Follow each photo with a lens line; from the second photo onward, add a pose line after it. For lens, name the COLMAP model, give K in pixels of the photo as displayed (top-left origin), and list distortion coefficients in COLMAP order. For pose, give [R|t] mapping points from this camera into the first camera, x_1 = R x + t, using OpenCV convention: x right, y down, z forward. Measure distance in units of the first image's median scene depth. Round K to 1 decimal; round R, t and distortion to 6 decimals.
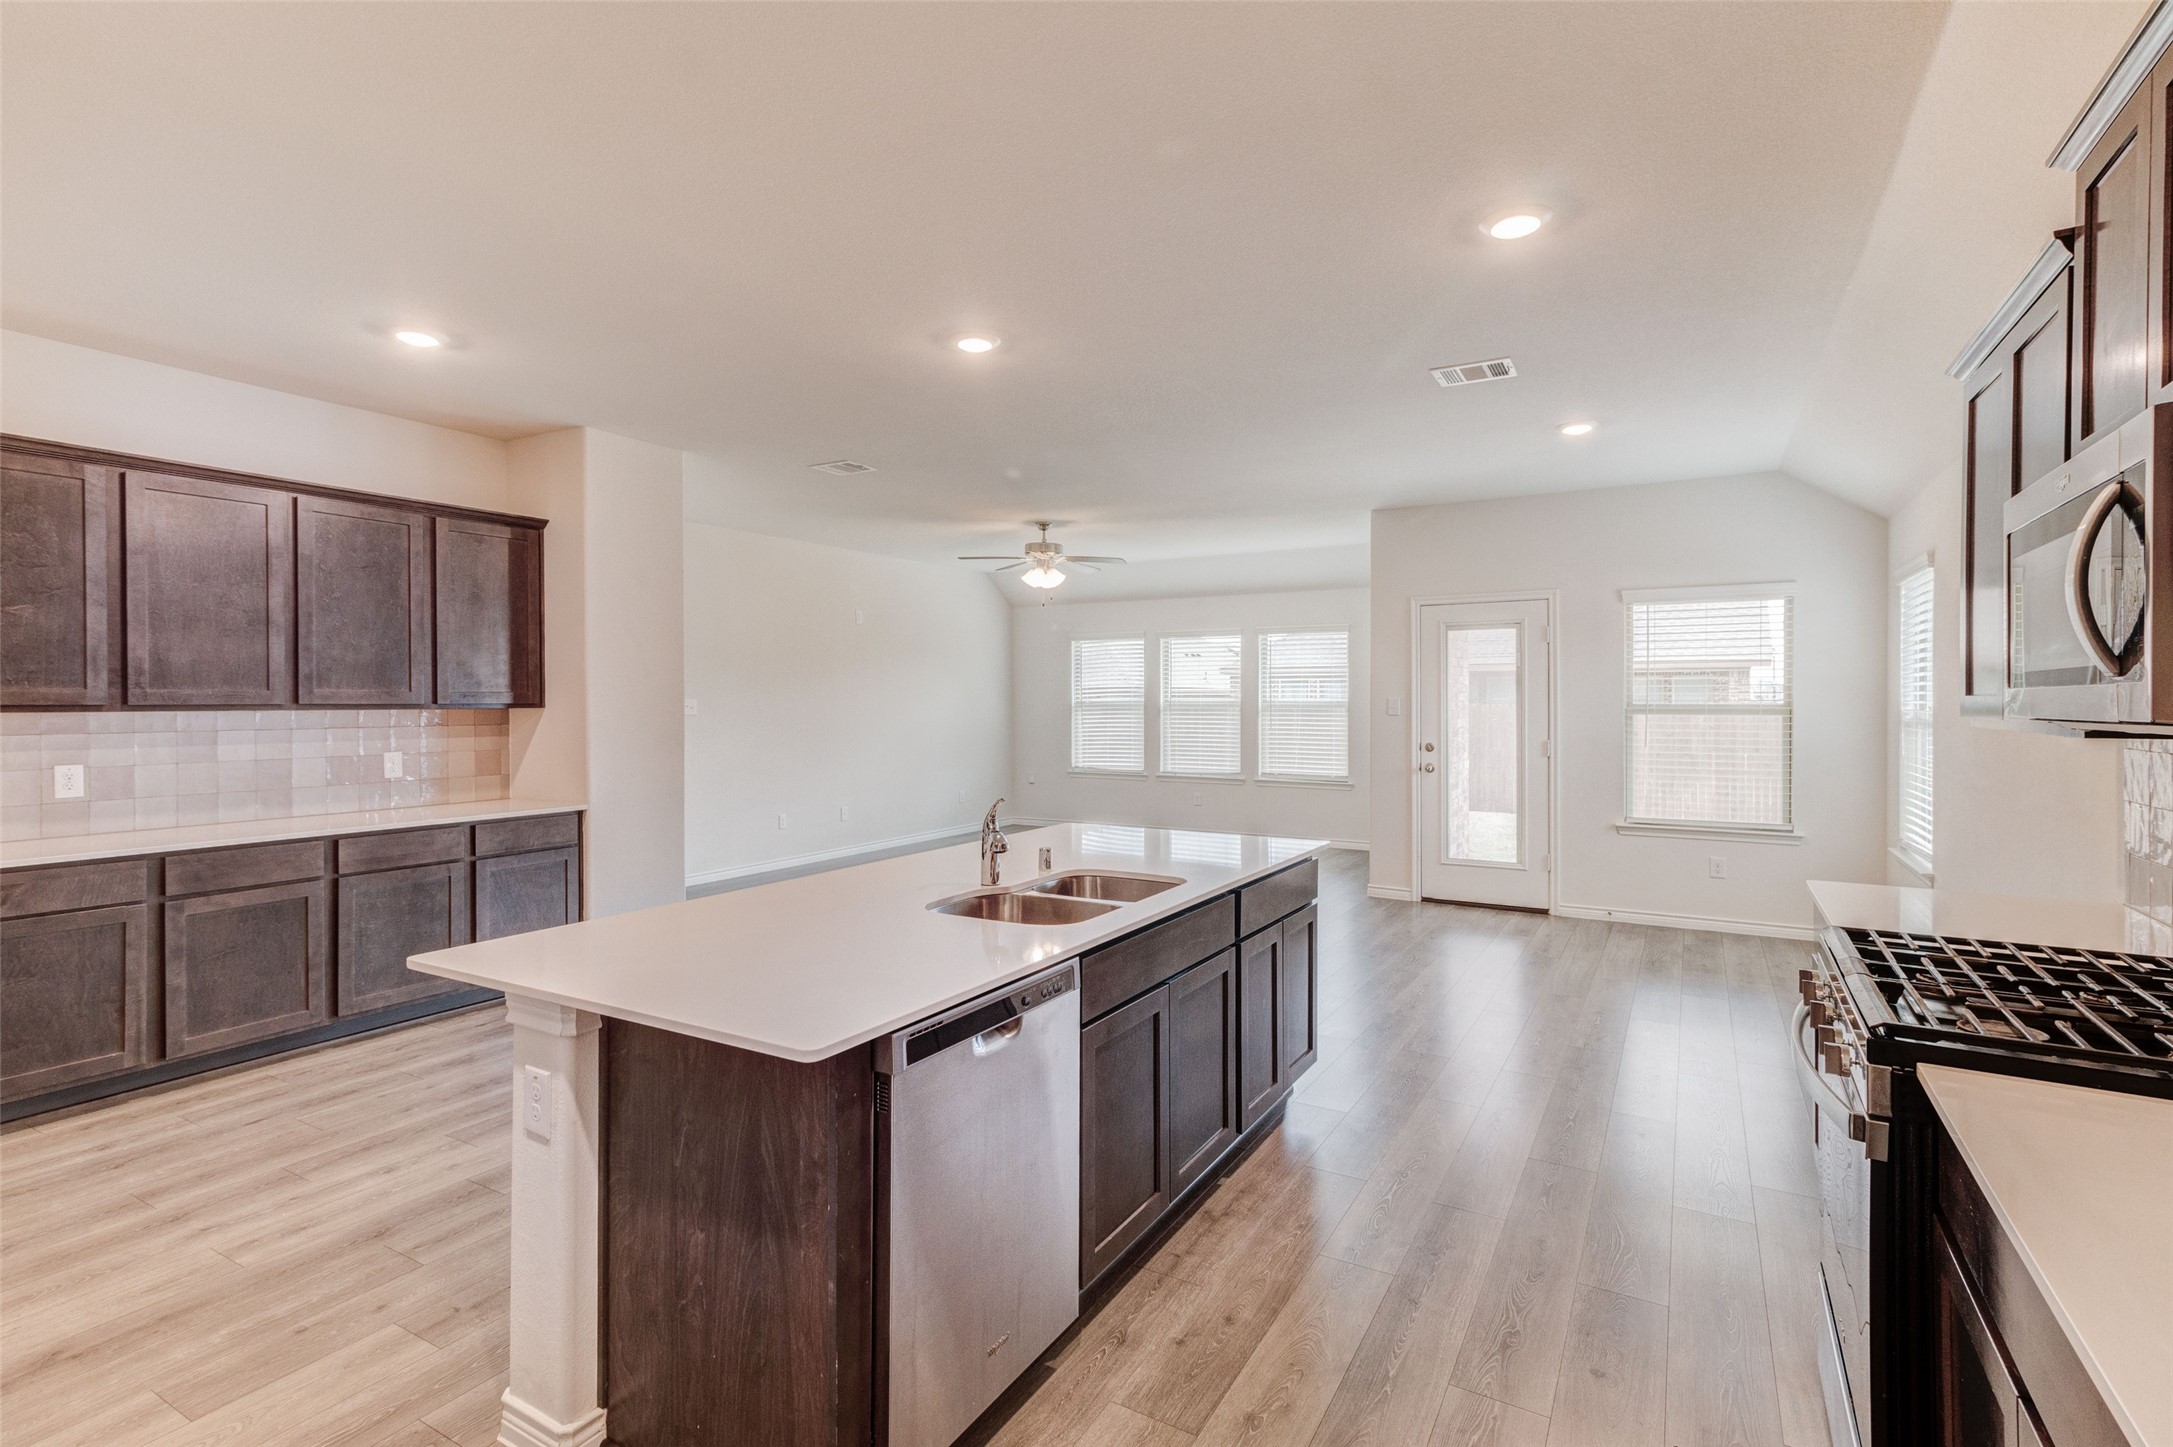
lens RADIAL K [[1002.4, 0, 1100.3], [0, 1002.4, 716.2], [0, 0, 1]] dist [0.017371, 0.003702]
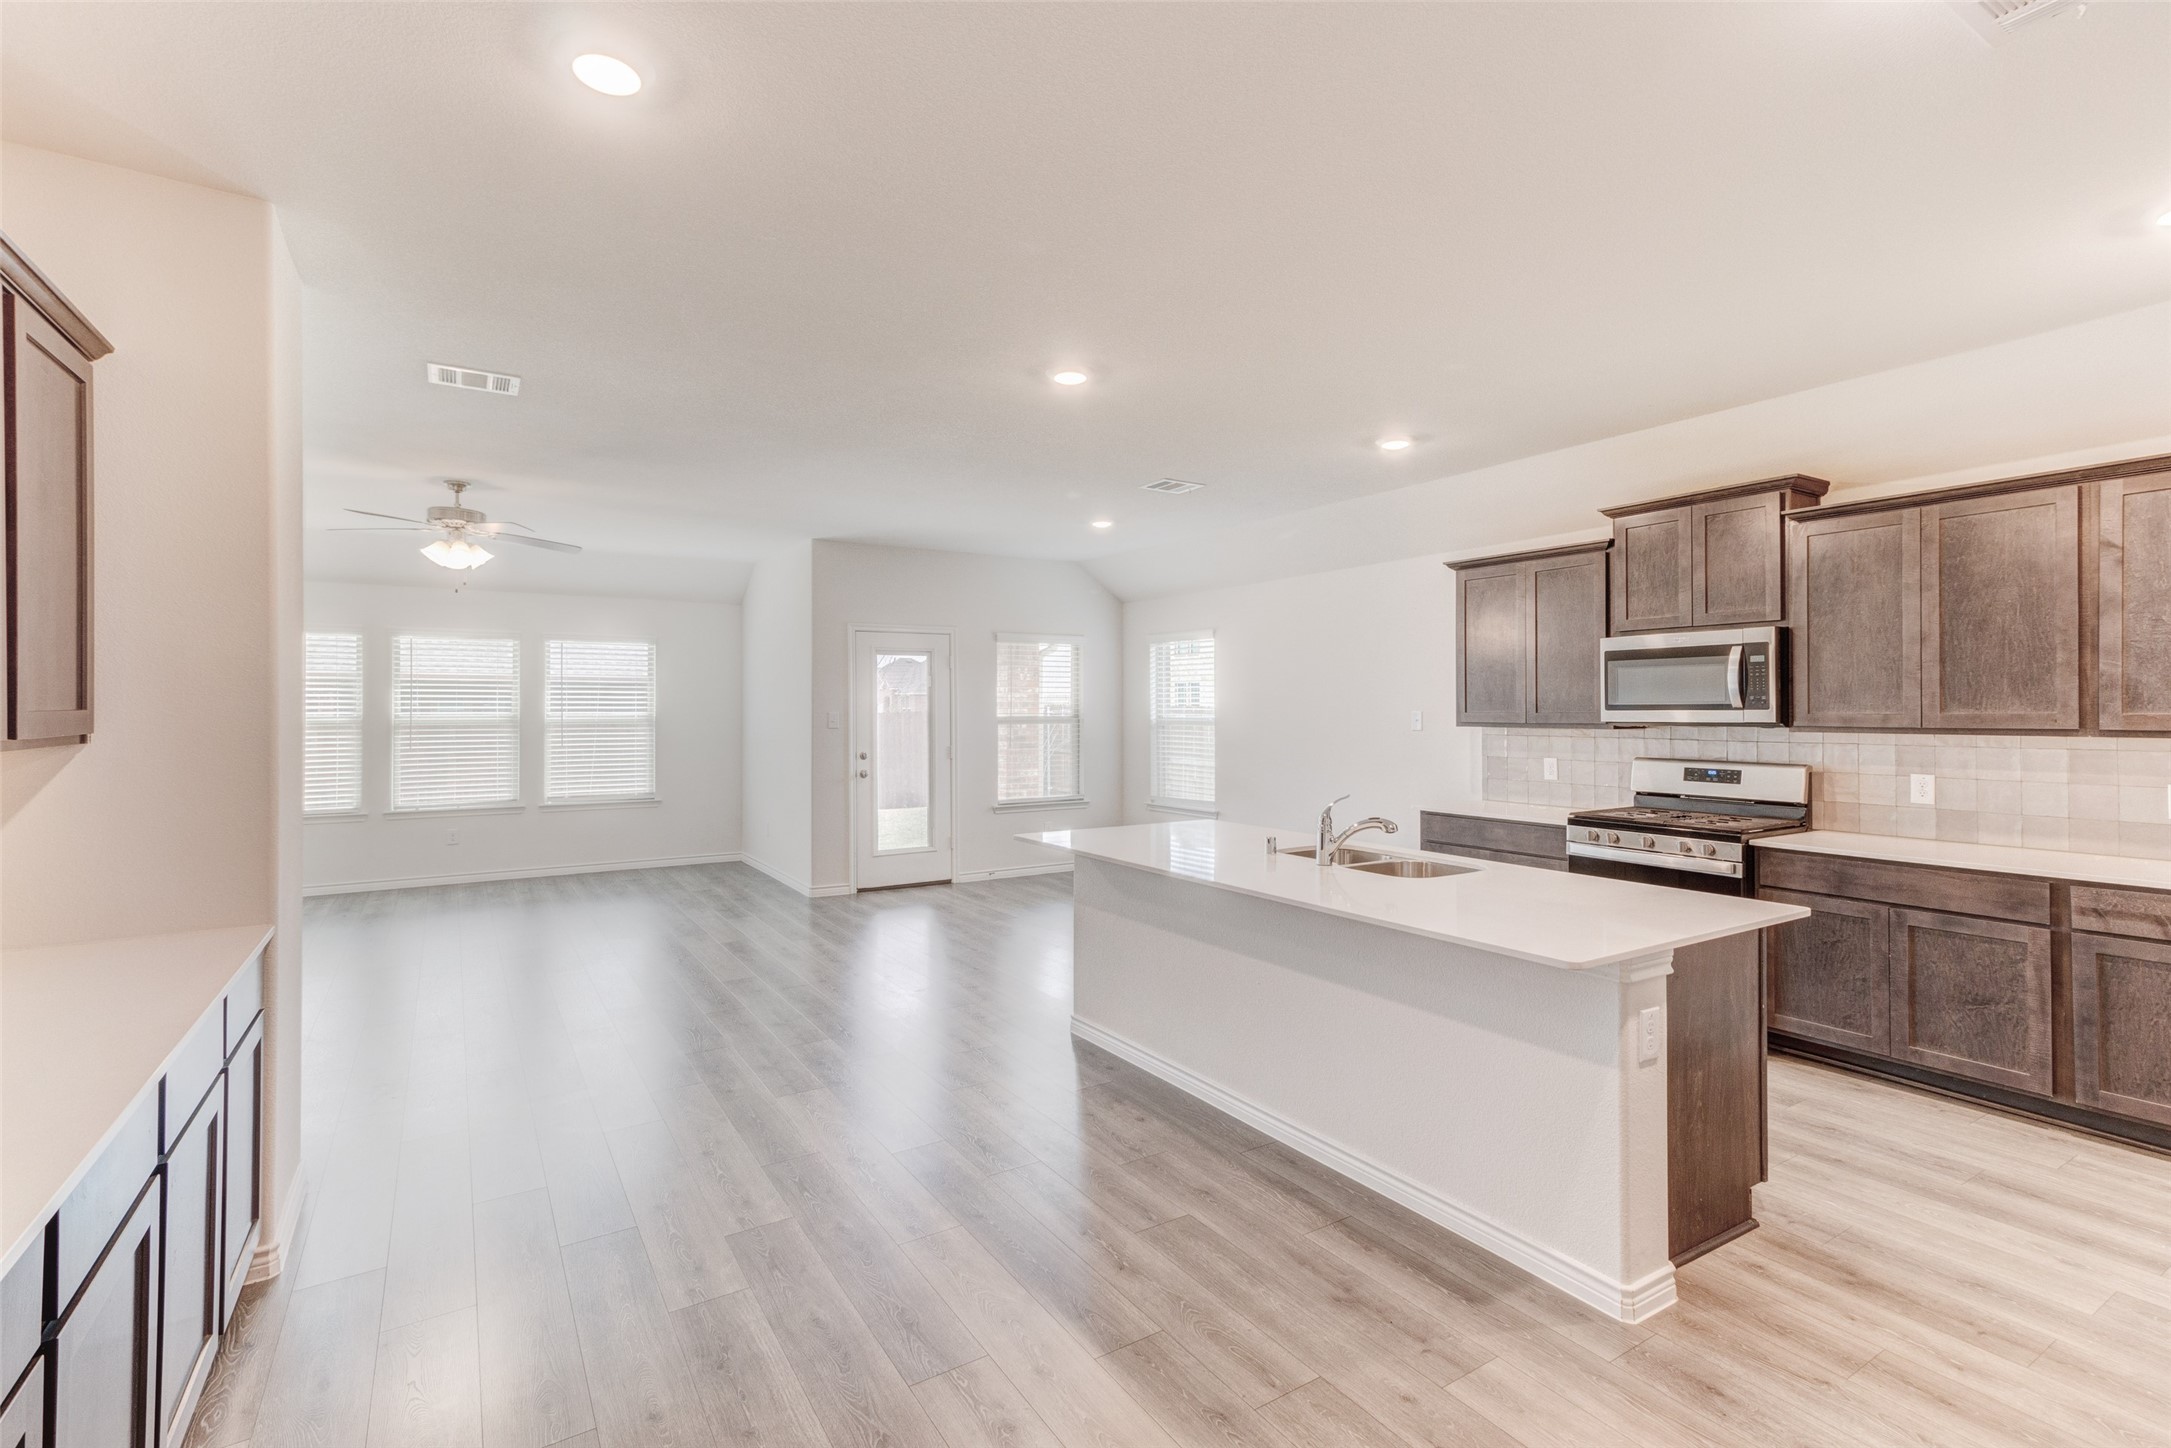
lens RADIAL K [[1001.5, 0, 1066.5], [0, 1001.5, 716.5], [0, 0, 1]] dist [0.017371, 0.003702]
pose [[0.471158, -0.007931, 0.882013, -0.620086], [0.017205, 0.999852, -0.000200, -0.010152], [-0.881881, 0.015269, 0.471224, 0.291153]]
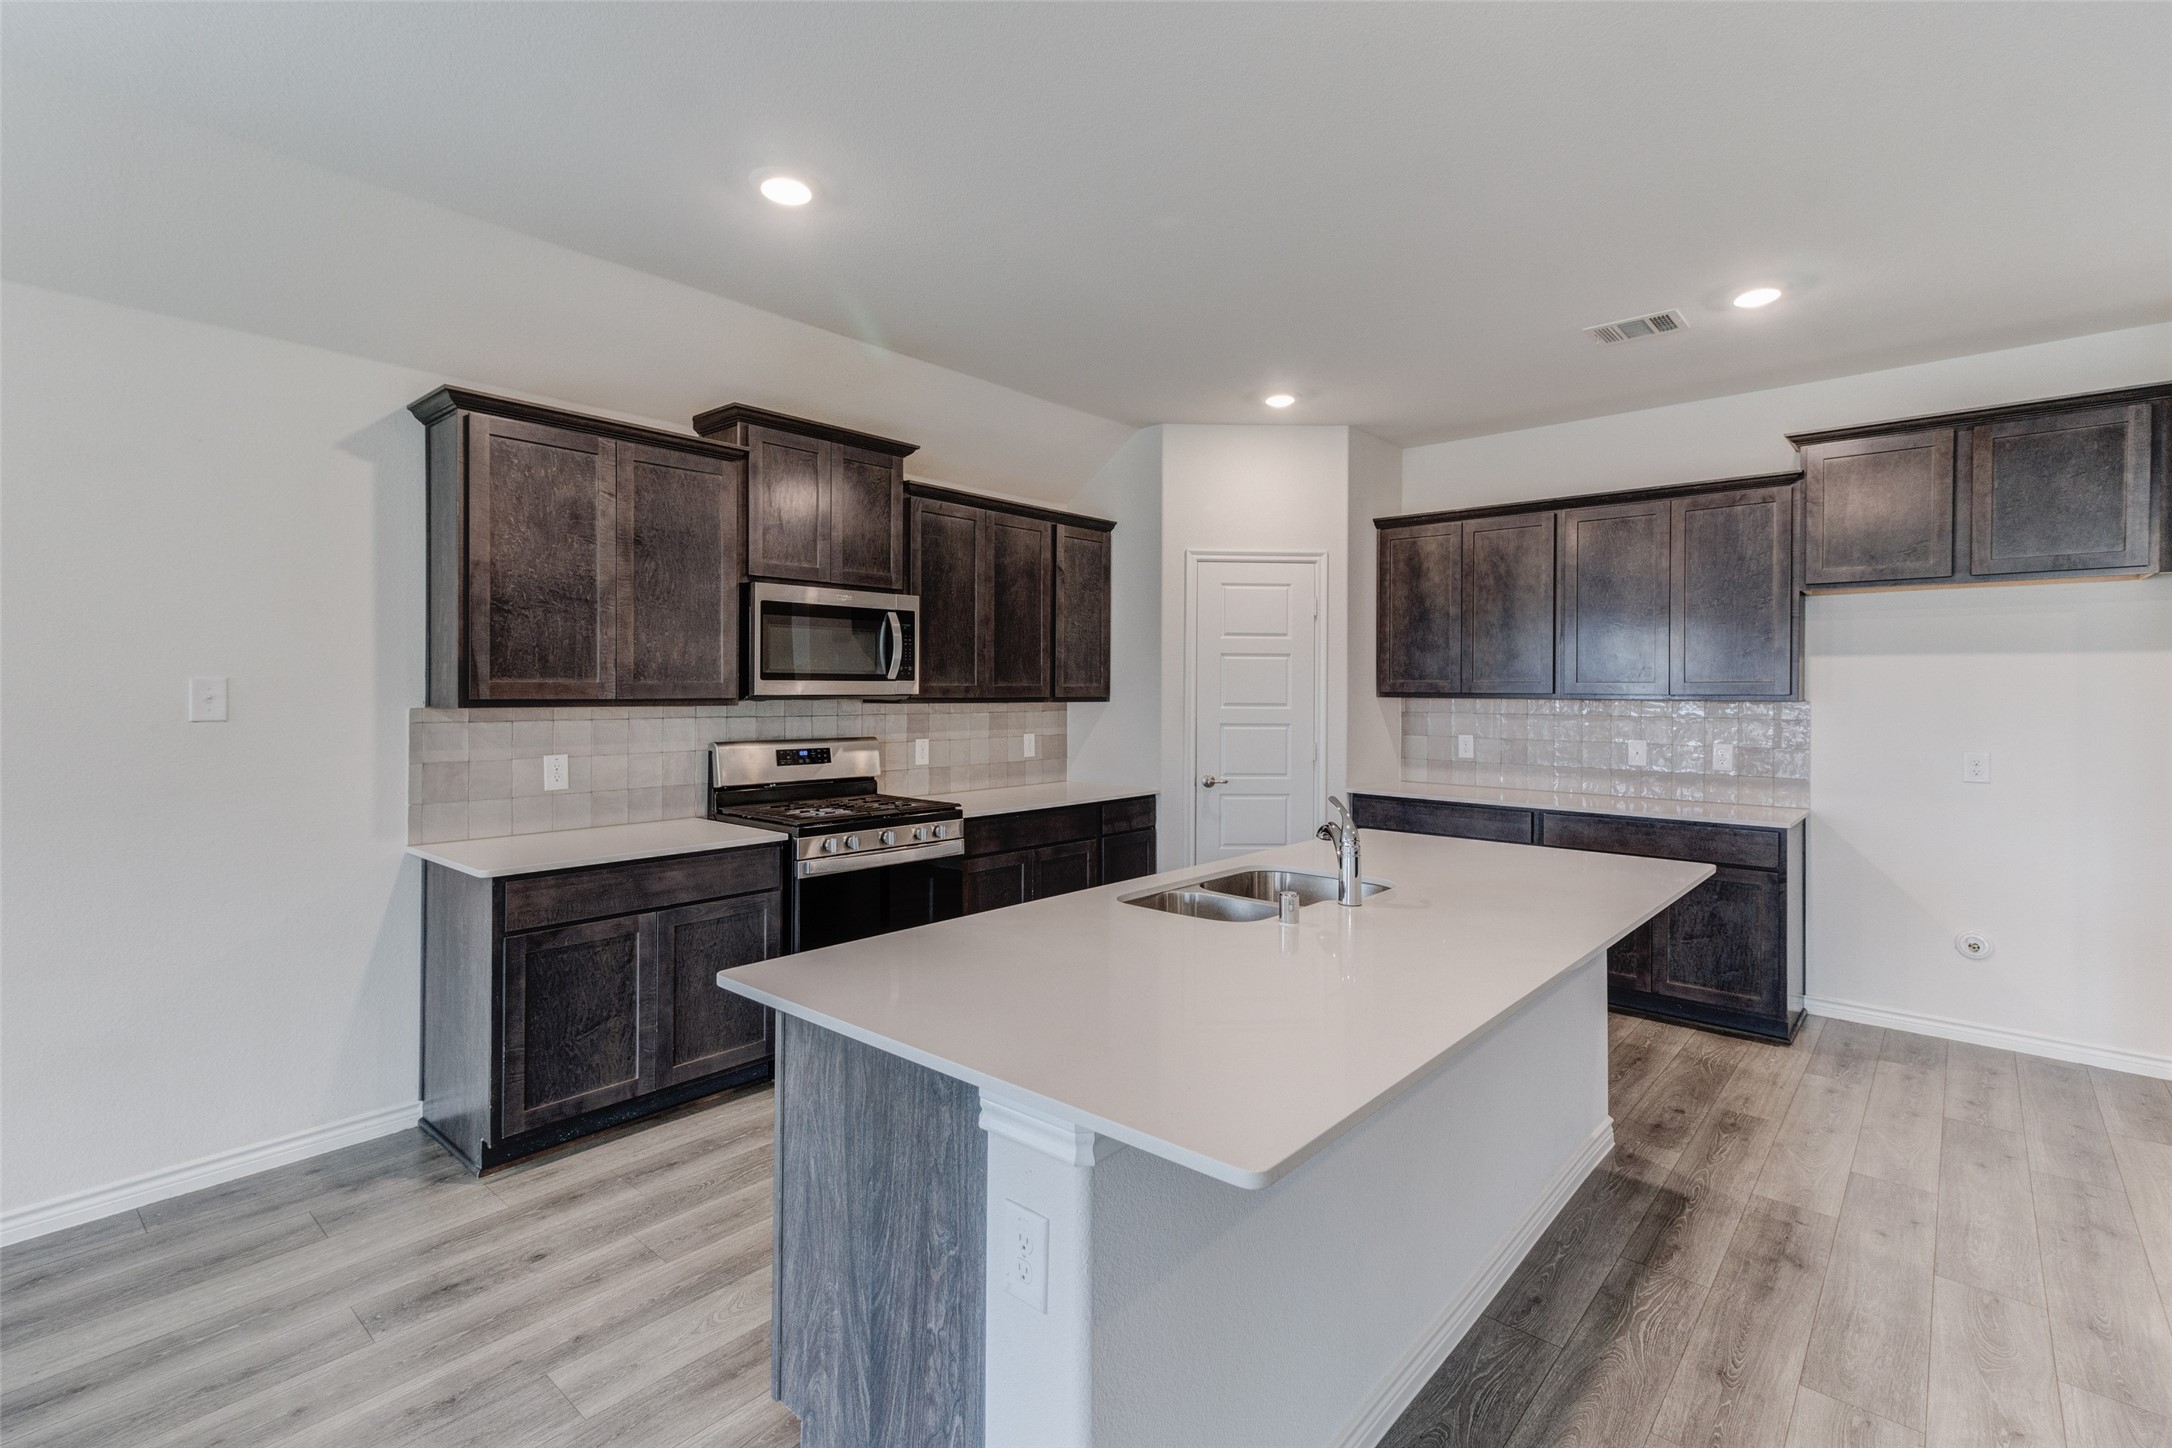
lens RADIAL K [[1002.0, 0, 1095.6], [0, 1002.0, 685.2], [0, 0, 1]] dist [0.017371, 0.003702]
pose [[-0.982499, -0.003655, 0.186232, -0.029206], [-0.001592, 0.999936, 0.011230, -0.011508], [-0.186261, 0.010737, -0.982442, 0.824836]]
